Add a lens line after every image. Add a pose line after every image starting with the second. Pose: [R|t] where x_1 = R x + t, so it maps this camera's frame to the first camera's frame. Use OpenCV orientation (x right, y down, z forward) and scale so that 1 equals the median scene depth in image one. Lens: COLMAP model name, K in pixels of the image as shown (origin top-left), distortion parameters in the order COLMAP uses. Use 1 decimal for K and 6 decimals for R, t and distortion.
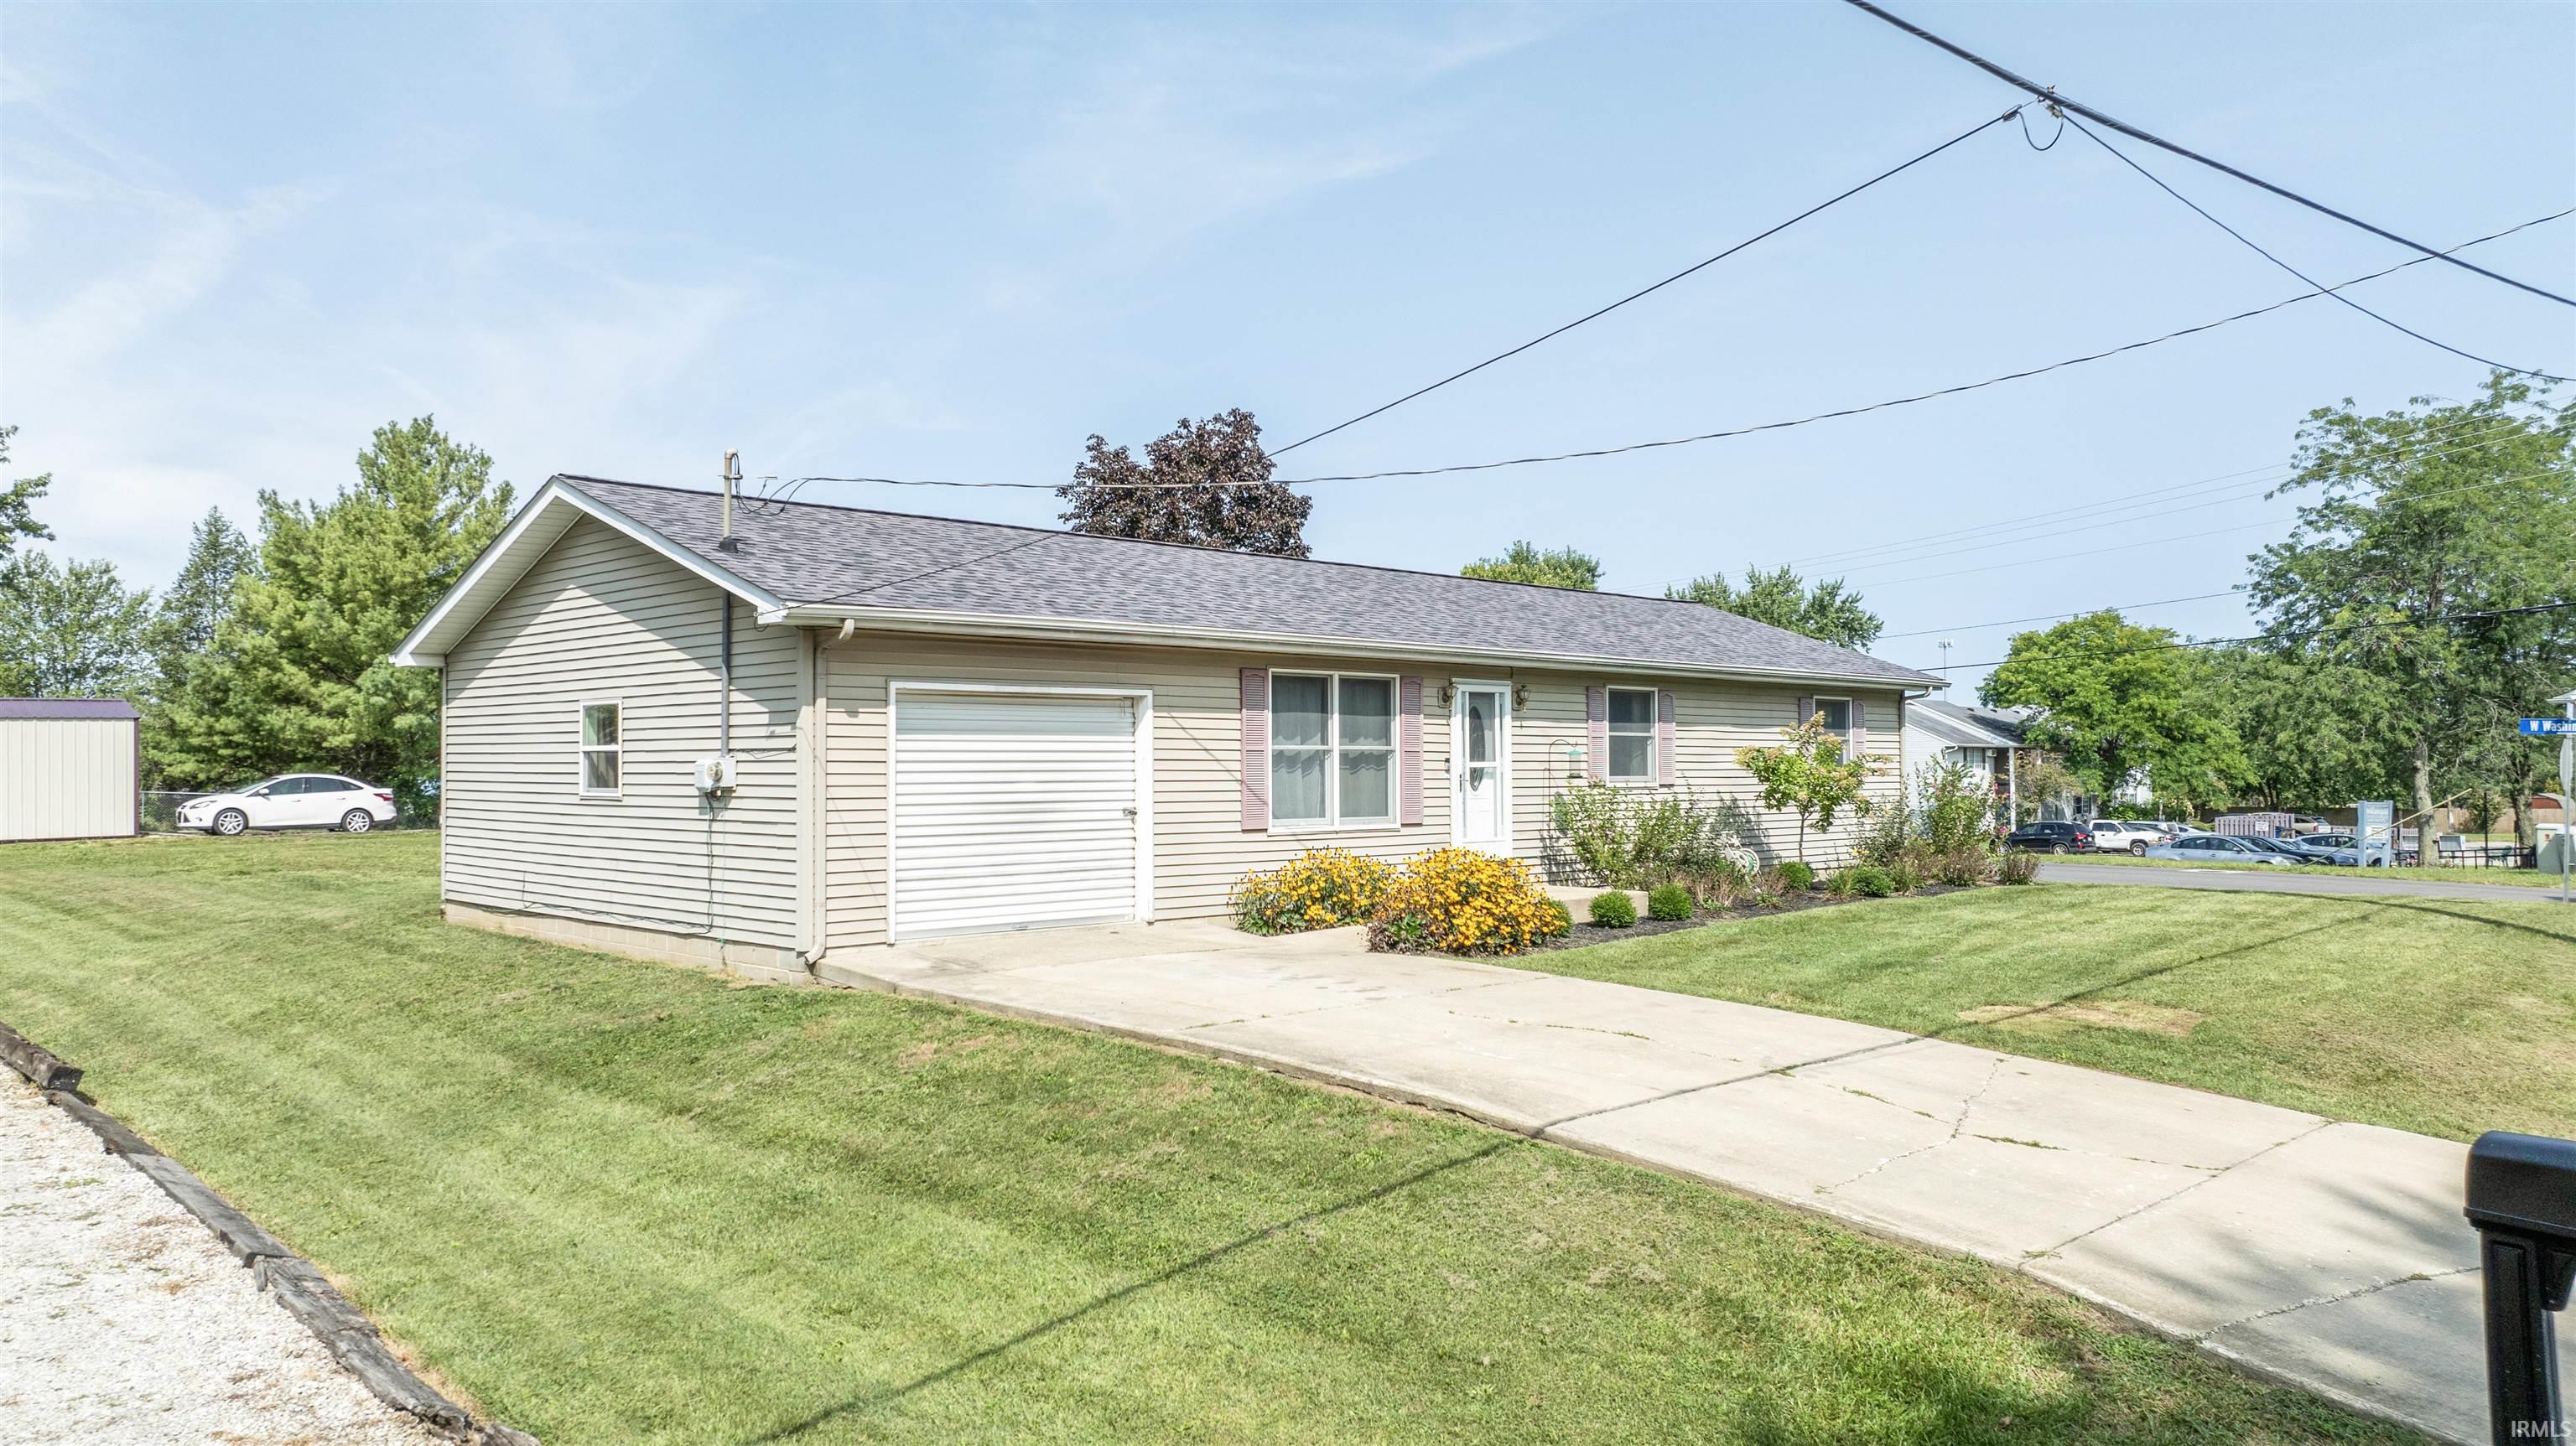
lens RADIAL K [[1866.7, 0, 1274.5], [0, 1866.7, 719.0], [0, 0, 1]] dist [-0.014655, 0.006042]
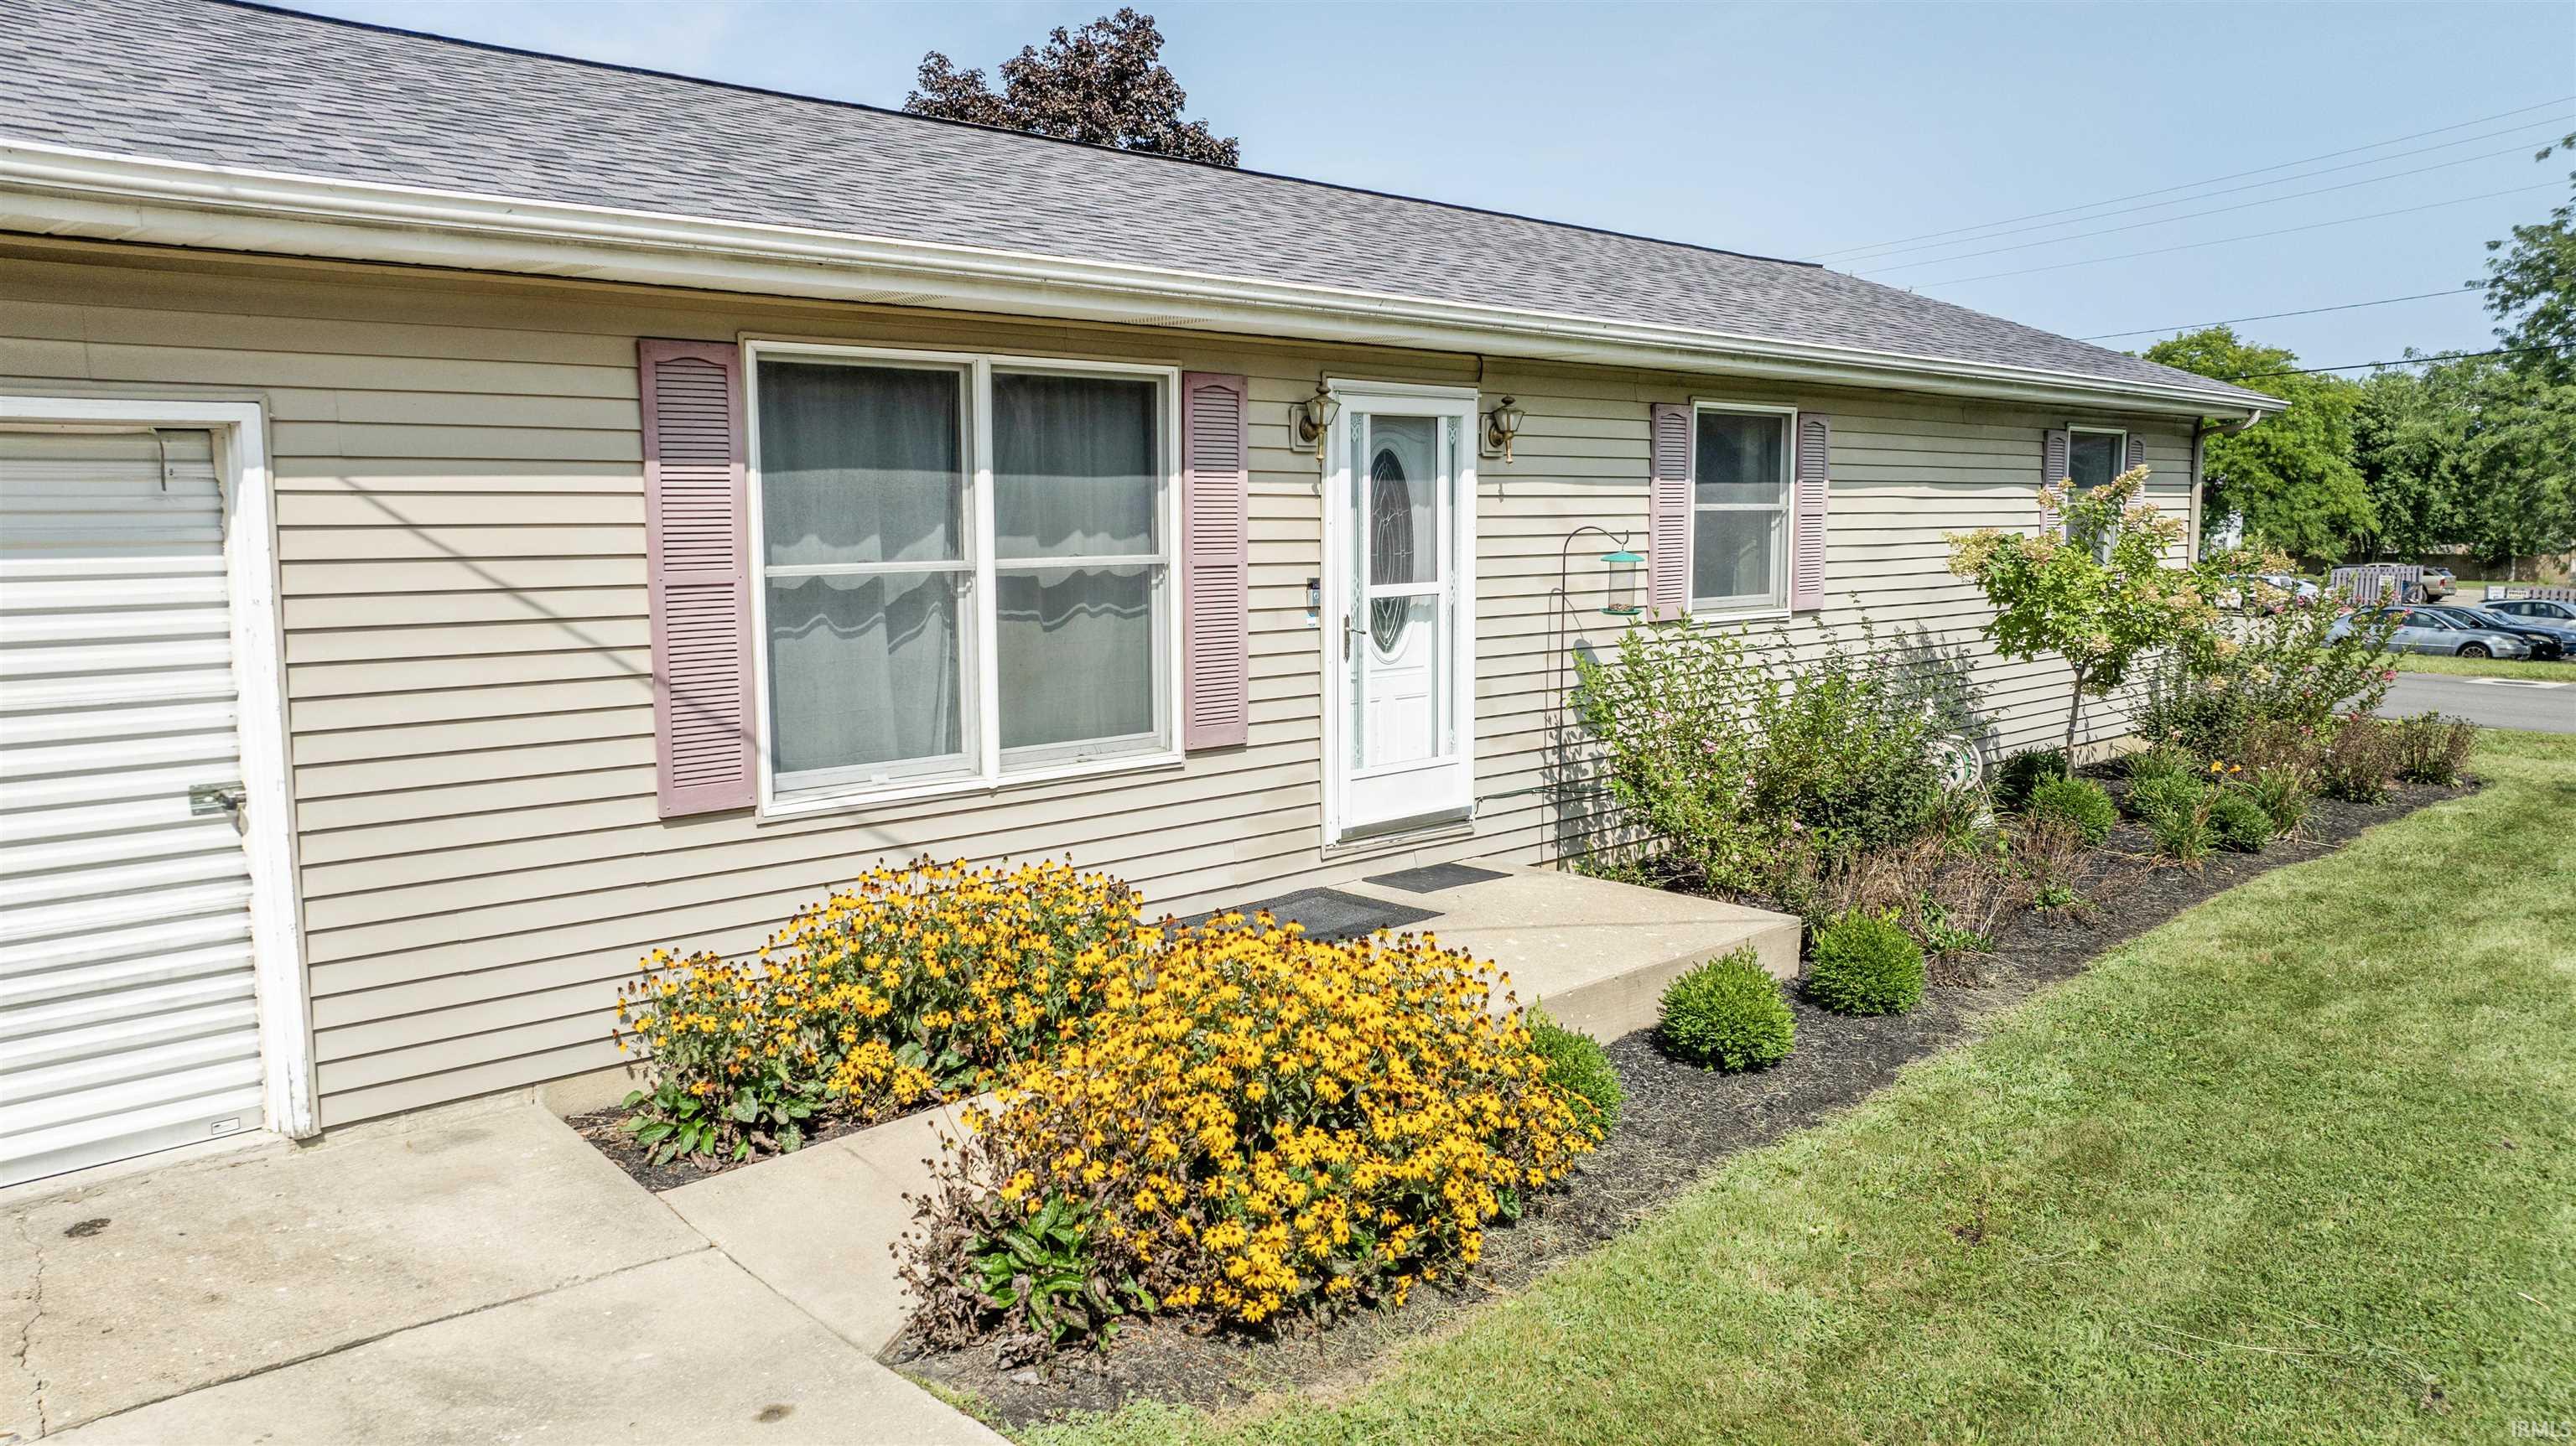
lens RADIAL K [[1866.7, 0, 1280.4], [0, 1866.7, 746.7], [0, 0, 1]] dist [-0.014655, 0.006042]
pose [[0.999987, 0.000389, -0.005107, 0.087430], [0.000414, 0.987716, 0.156259, -0.006344], [0.005105, -0.156259, 0.987703, 0.591403]]
